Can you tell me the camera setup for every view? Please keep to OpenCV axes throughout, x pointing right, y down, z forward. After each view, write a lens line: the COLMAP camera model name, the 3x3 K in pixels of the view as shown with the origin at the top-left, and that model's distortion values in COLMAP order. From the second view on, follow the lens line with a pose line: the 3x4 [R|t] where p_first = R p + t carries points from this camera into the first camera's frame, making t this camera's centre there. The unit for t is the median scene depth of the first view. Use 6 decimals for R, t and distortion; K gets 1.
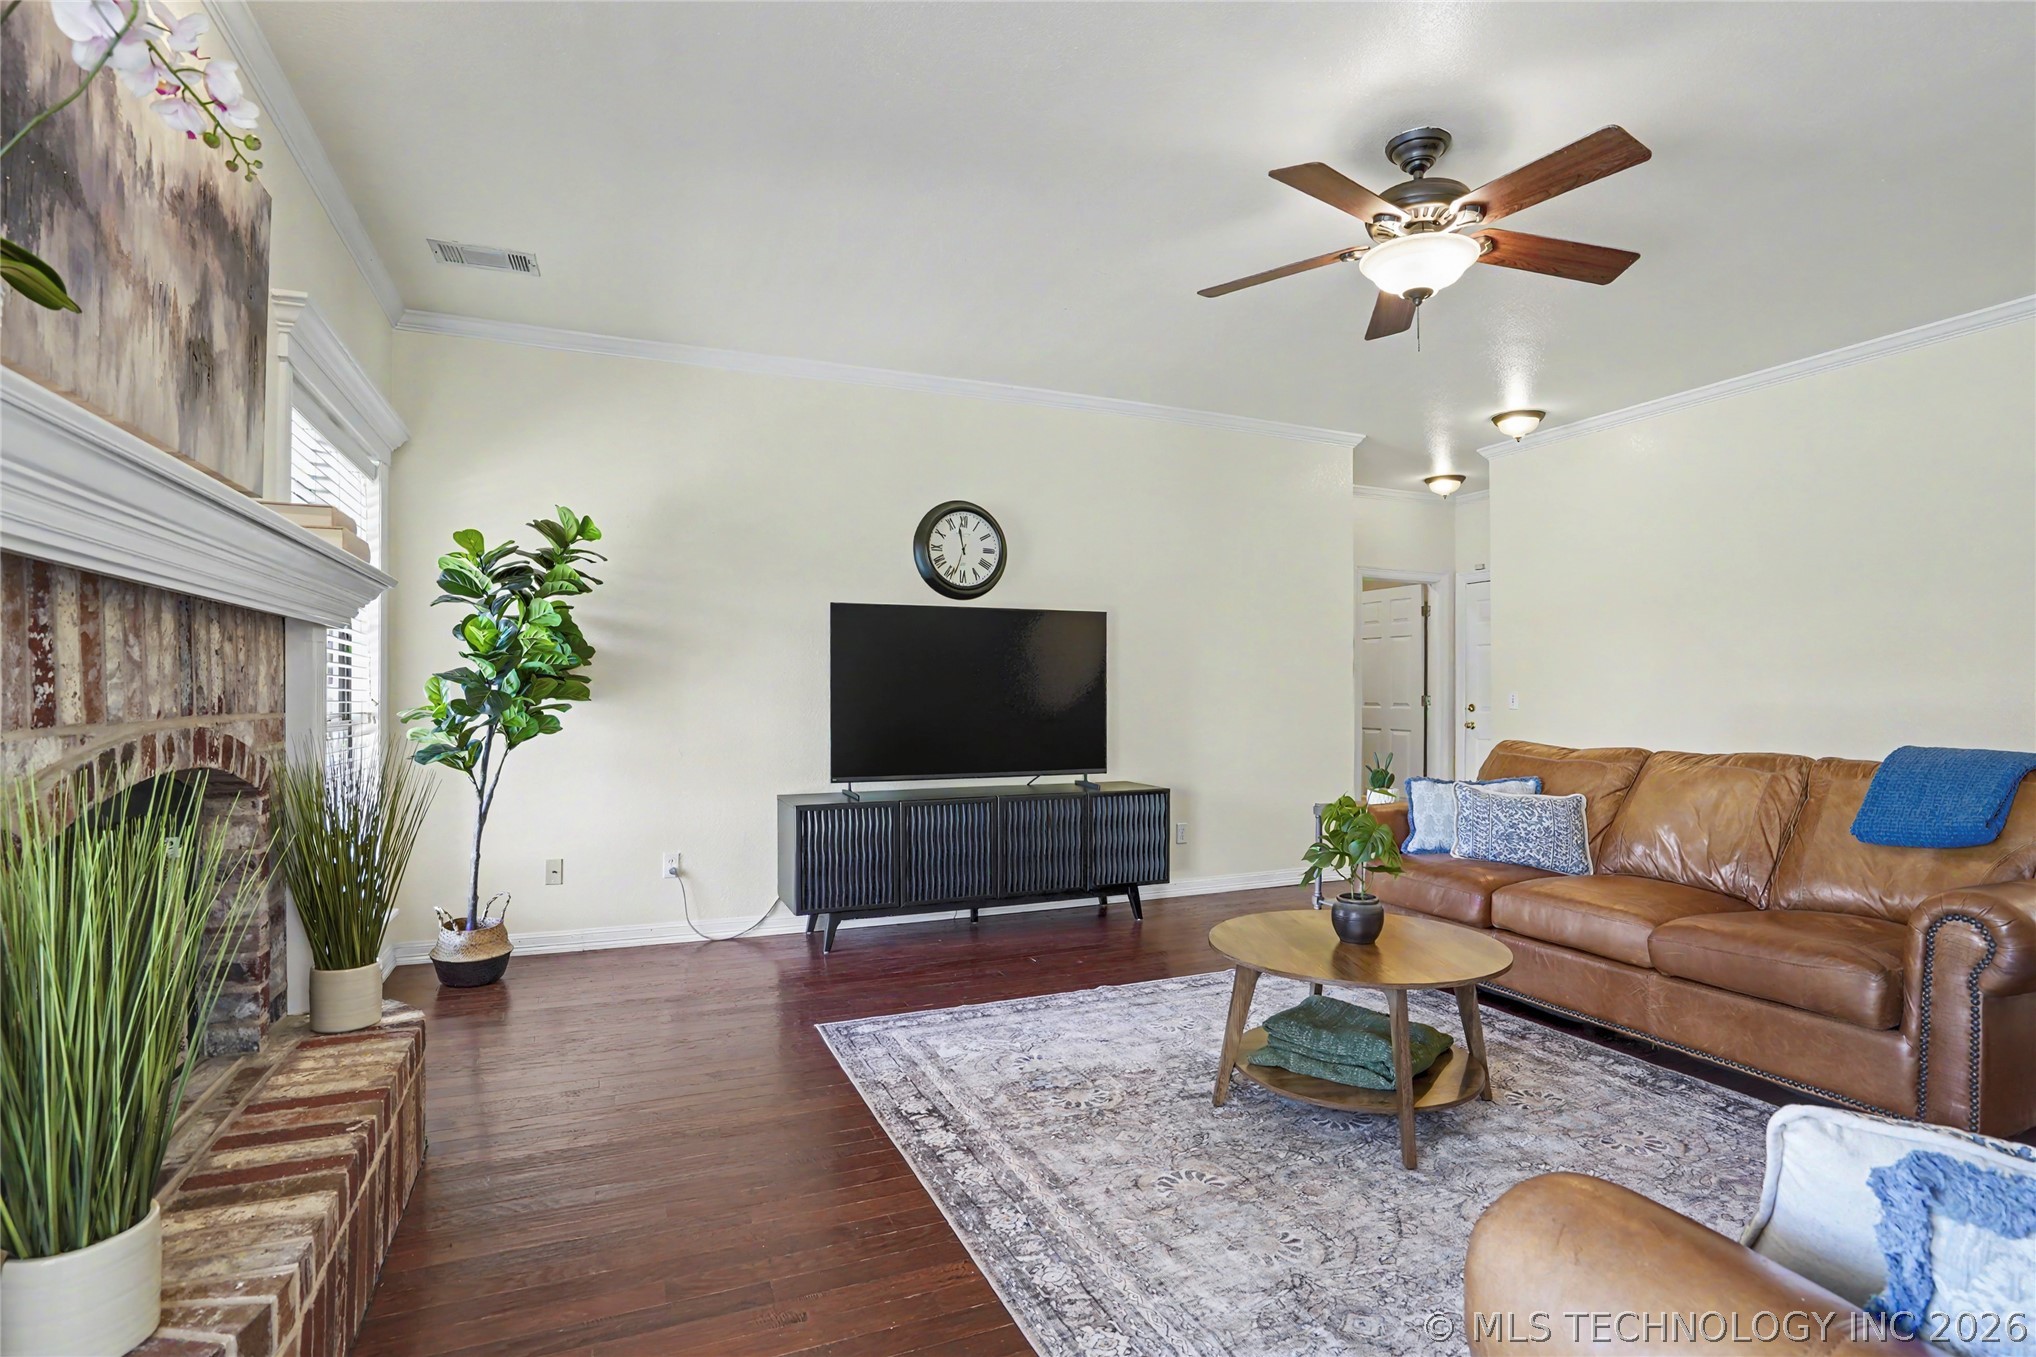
lens RADIAL K [[995.9, 0, 1027.9], [0, 995.9, 687.1], [0, 0, 1]] dist [-0.048656, 0.014301]
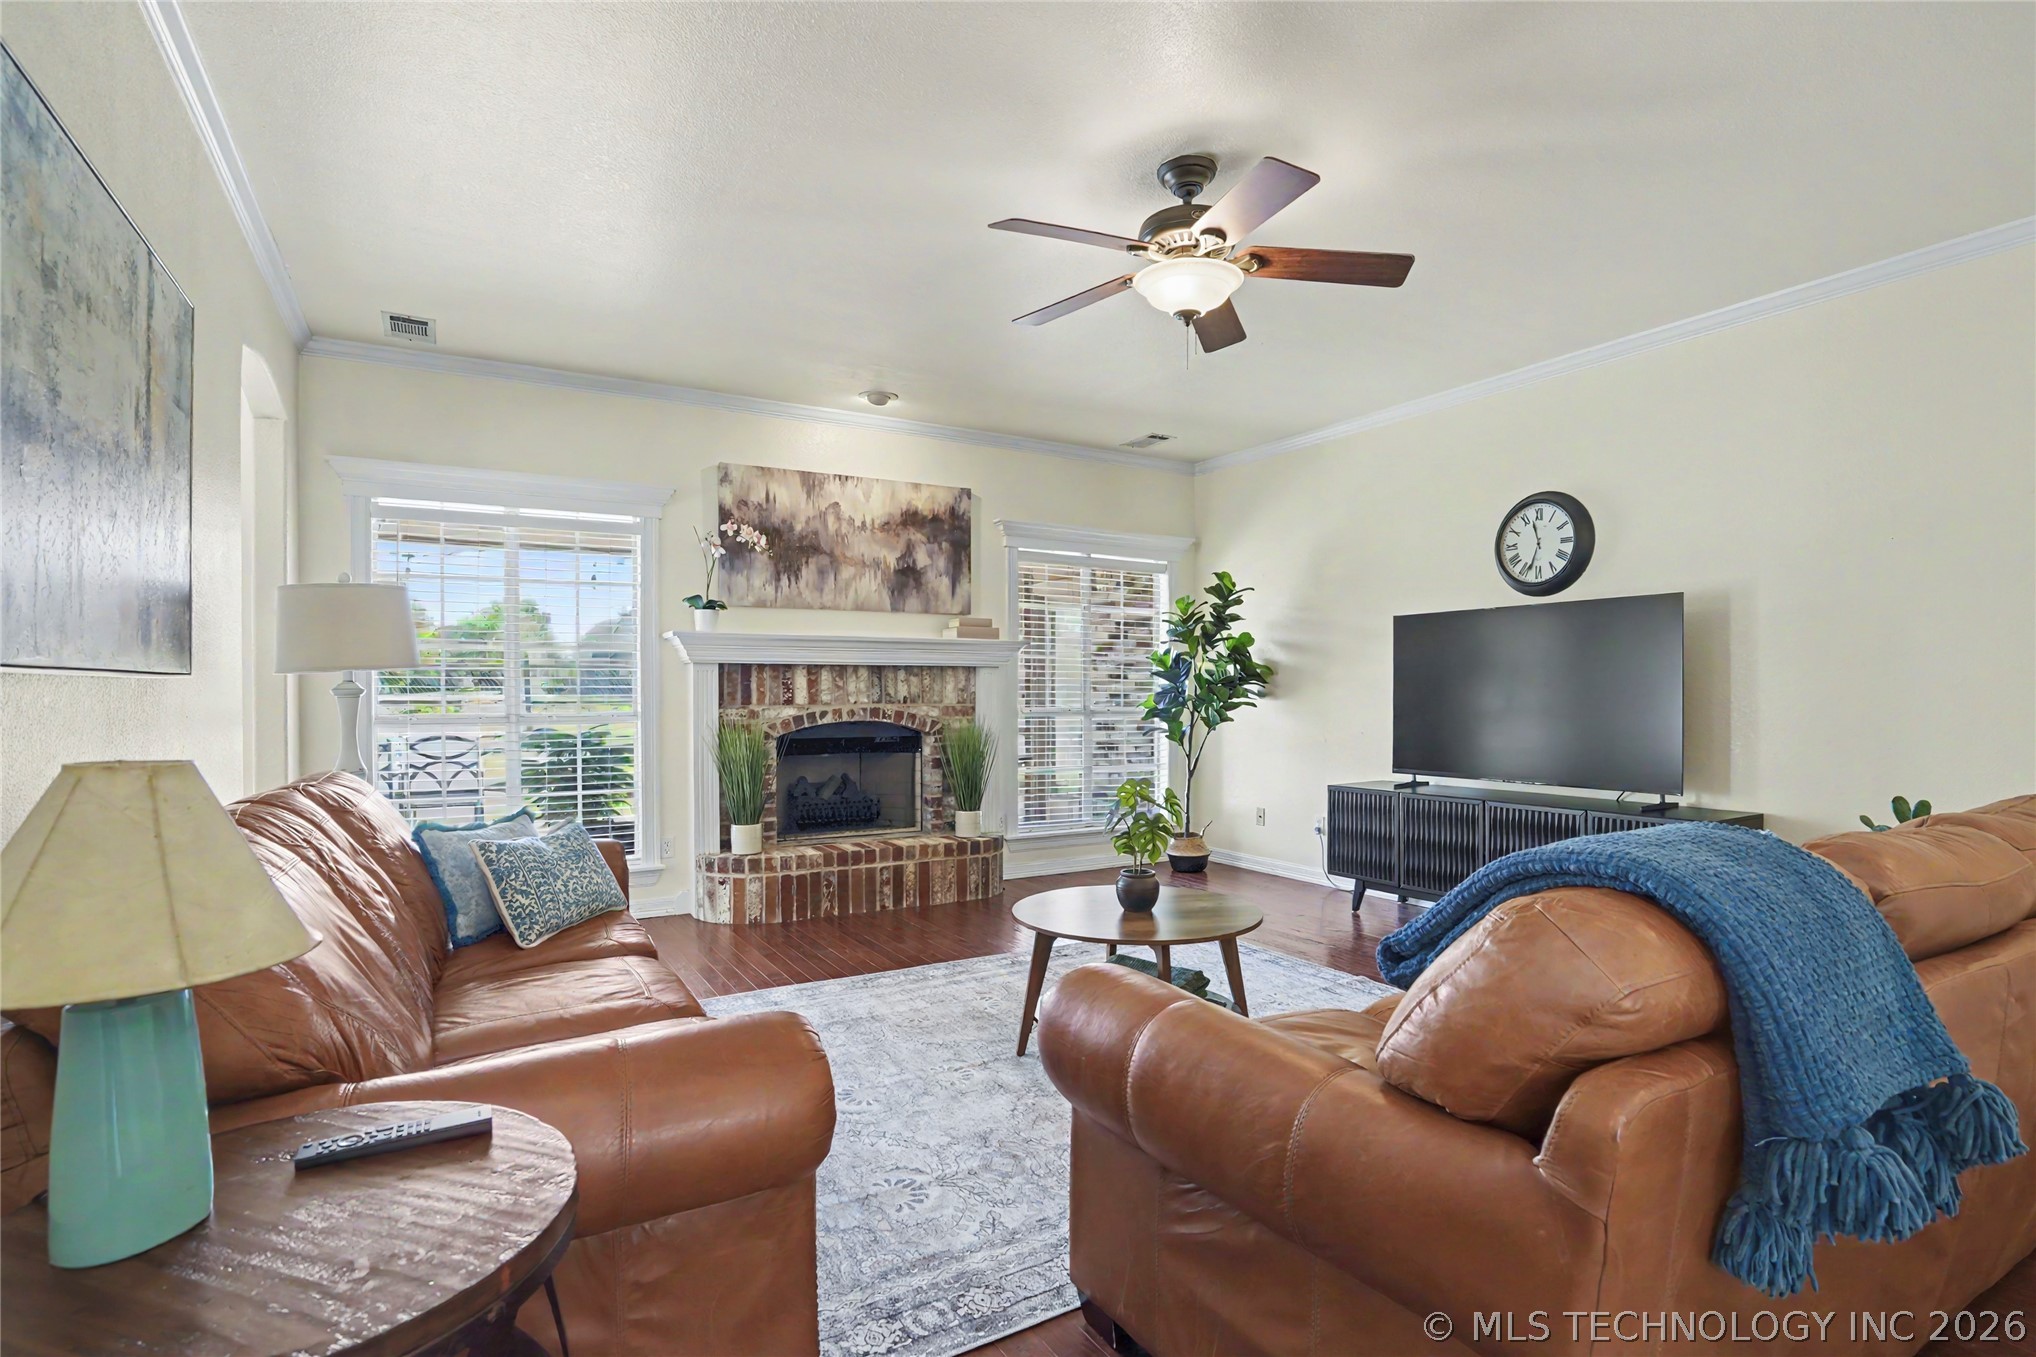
lens RADIAL K [[995.9, 0, 1014.0], [0, 995.9, 697.2], [0, 0, 1]] dist [-0.048656, 0.014301]
pose [[0.115883, 0.002291, -0.993260, 1.177886], [0.007040, 0.999970, 0.003128, 0.002307], [0.993238, -0.007355, 0.115864, 0.575466]]
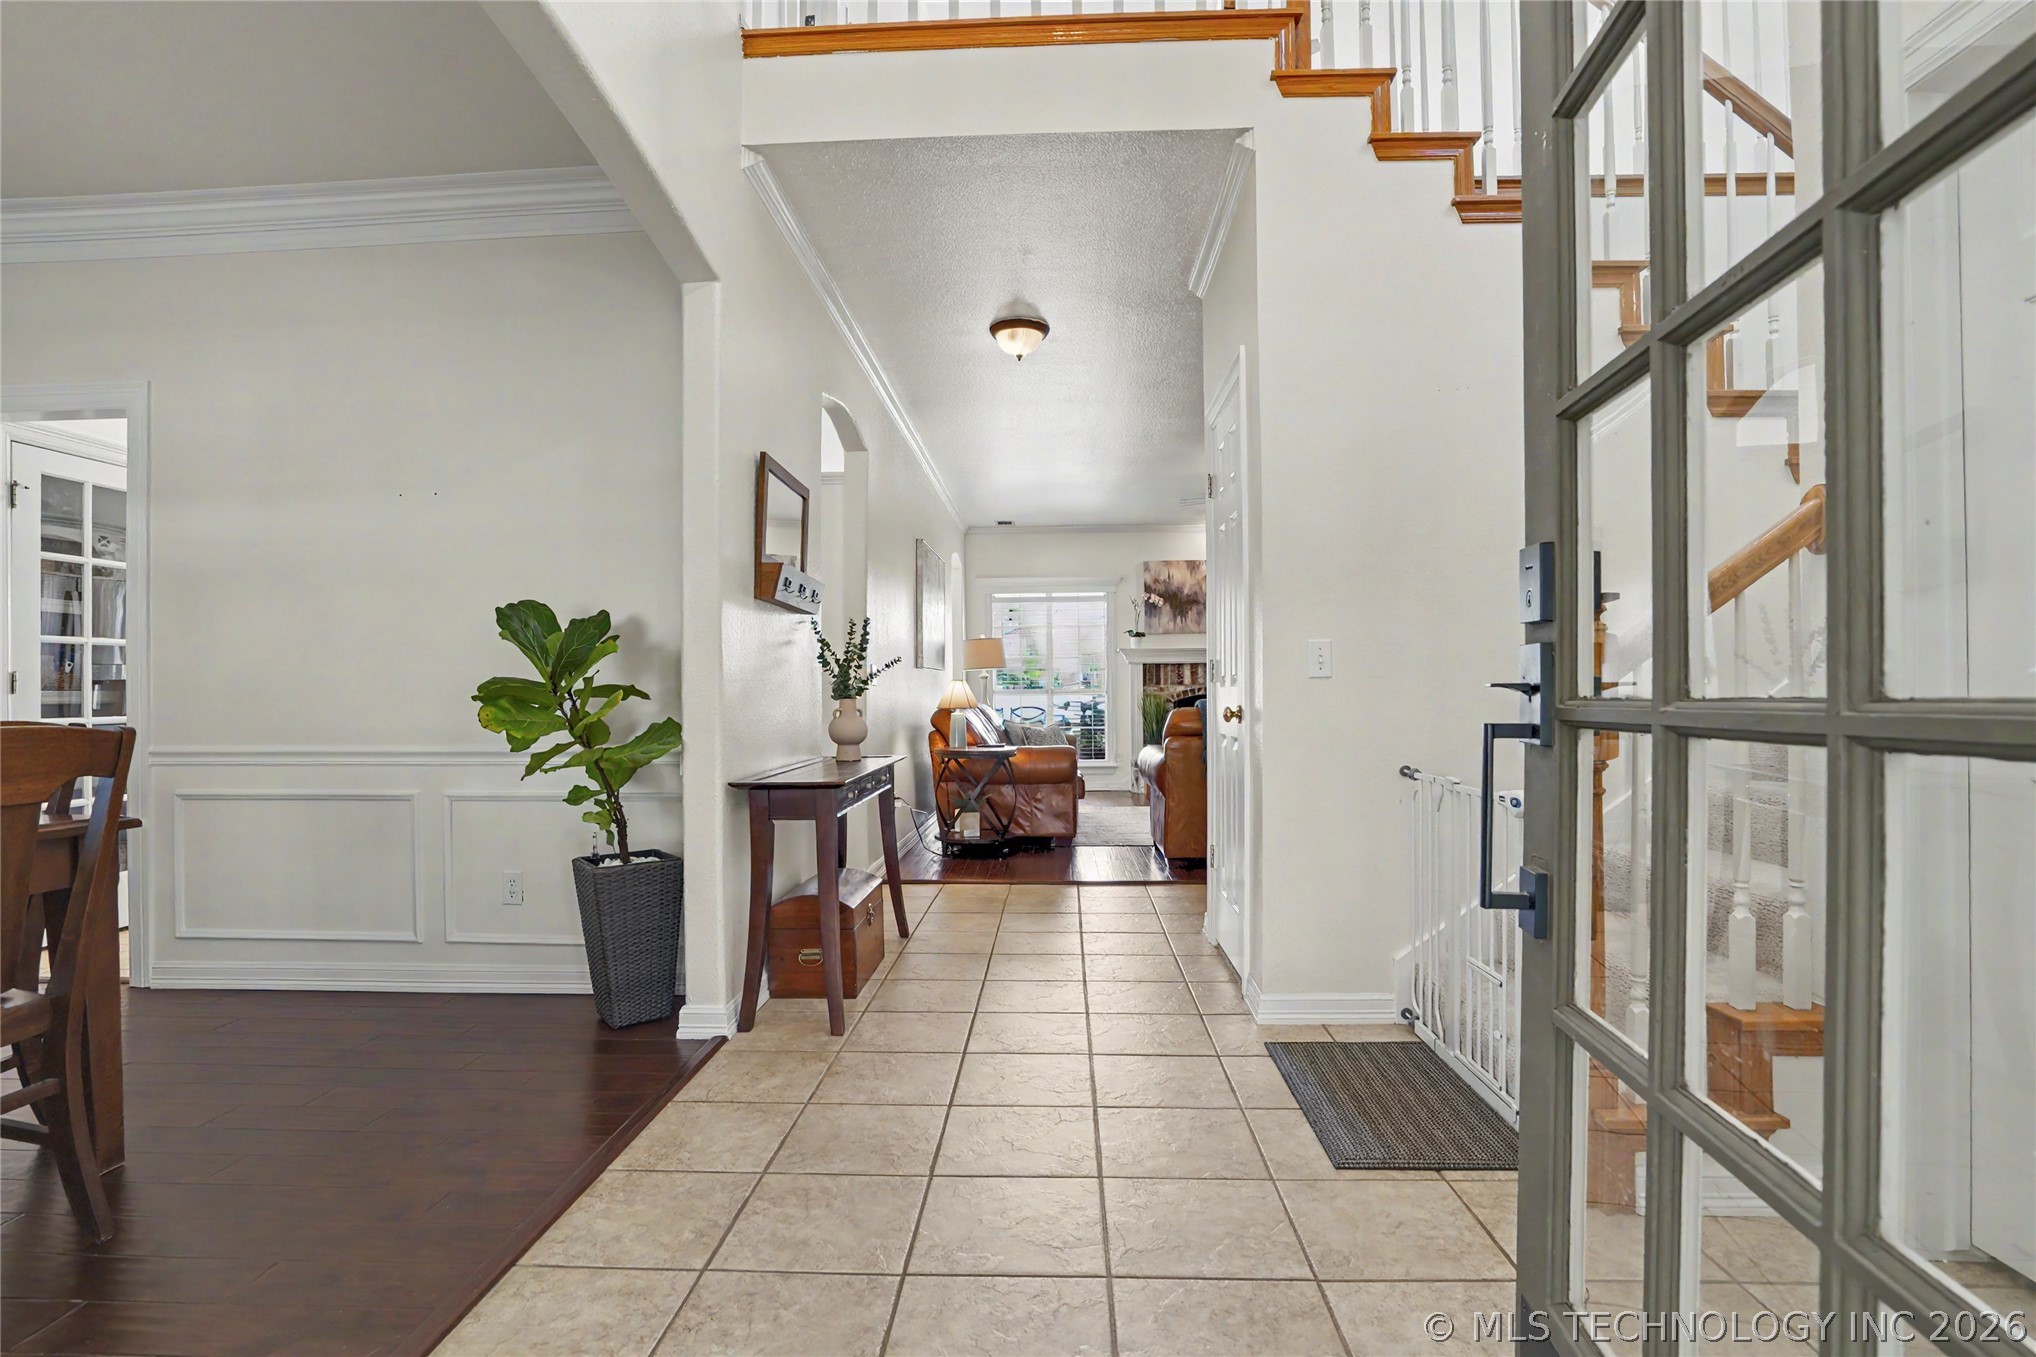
lens RADIAL K [[995.9, 0, 1006.5], [0, 995.9, 684.3], [0, 0, 1]] dist [-0.048656, 0.014301]
pose [[-0.440523, 0.001731, -0.897740, 2.487410], [0.011733, 0.999924, -0.003830, 0.020642], [0.897665, -0.012221, -0.440510, 1.247988]]
